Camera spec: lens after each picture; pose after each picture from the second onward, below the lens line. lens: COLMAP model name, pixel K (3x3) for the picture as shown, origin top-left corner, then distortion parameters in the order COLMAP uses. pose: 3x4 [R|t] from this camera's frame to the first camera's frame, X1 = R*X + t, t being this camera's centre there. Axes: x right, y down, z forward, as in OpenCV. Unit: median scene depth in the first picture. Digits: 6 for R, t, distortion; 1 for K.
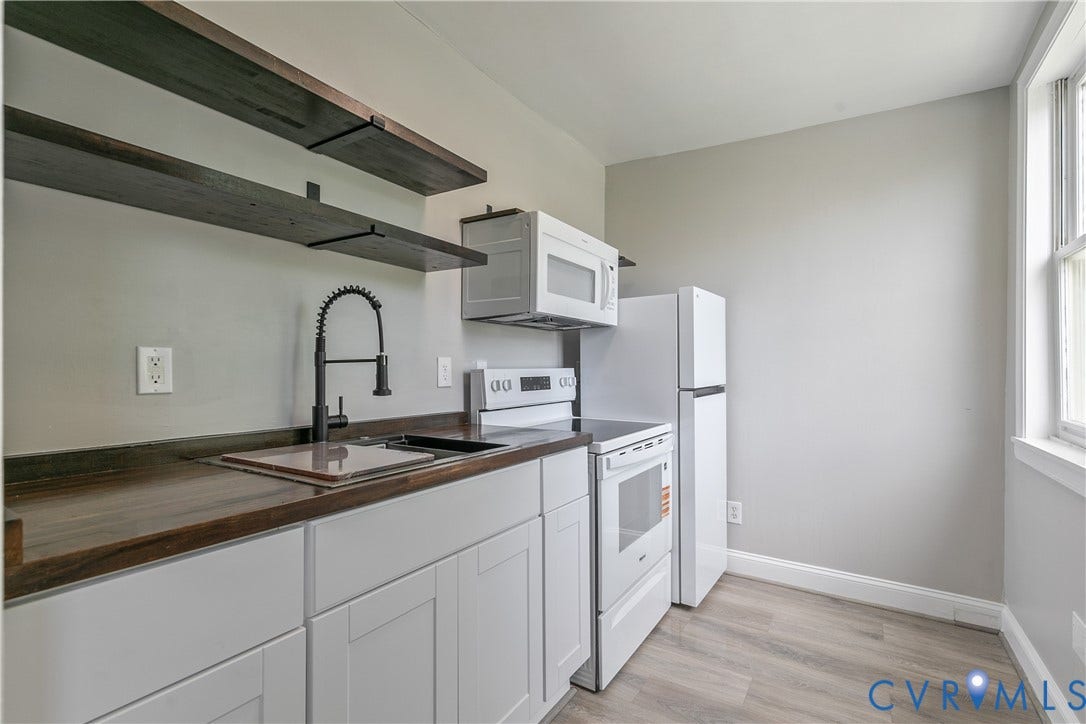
lens RADIAL K [[490.5, 0, 547.7], [0, 490.5, 371.2], [0, 0, 1]] dist [0.006267, -0.001952]
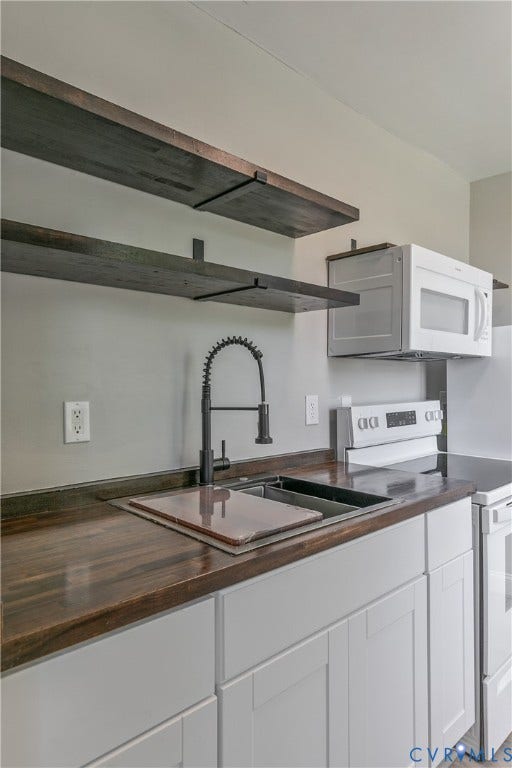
lens RADIAL K [[468.3, 0, 258.9], [0, 468.3, 388.9], [0, 0, 1]] dist [0.011896, -0.009401]
pose [[0.965194, -0.000687, -0.261533, -0.071903], [0.002821, 0.999966, 0.007786, -0.056612], [0.261519, -0.008252, 0.965163, 0.042649]]
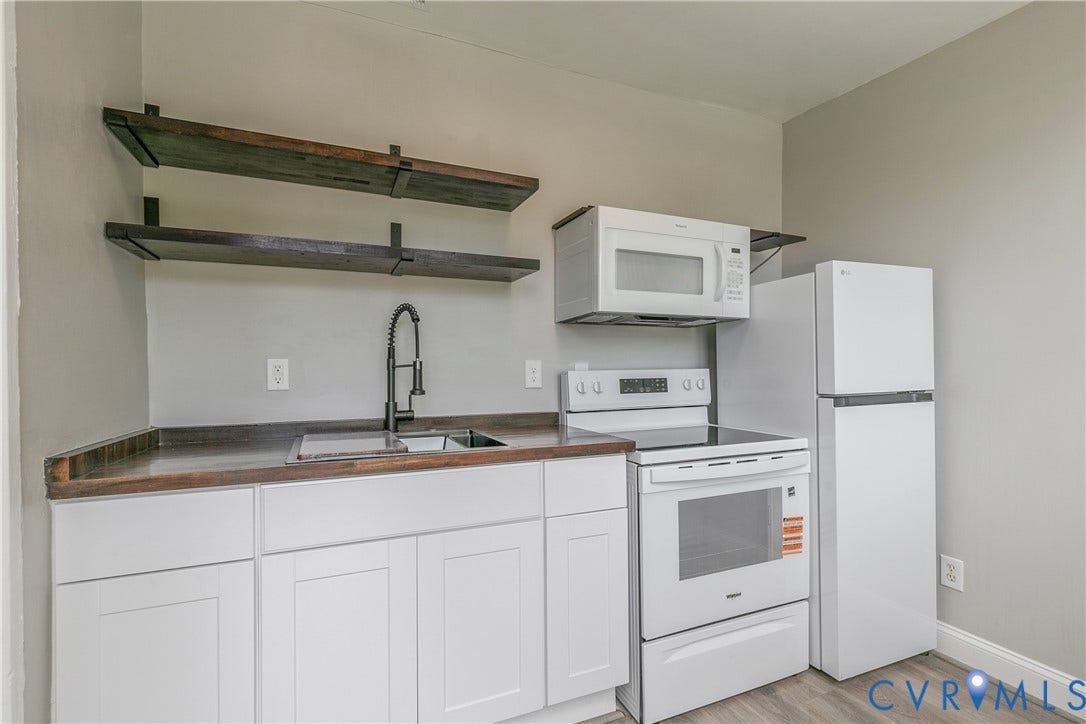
lens RADIAL K [[490.5, 0, 535.8], [0, 490.5, 376.7], [0, 0, 1]] dist [0.006267, -0.001952]
pose [[0.828503, 0.001205, -0.559983, 0.443054], [0.005644, 0.999929, 0.010501, -0.004190], [0.559956, -0.011861, 0.828437, 0.140956]]
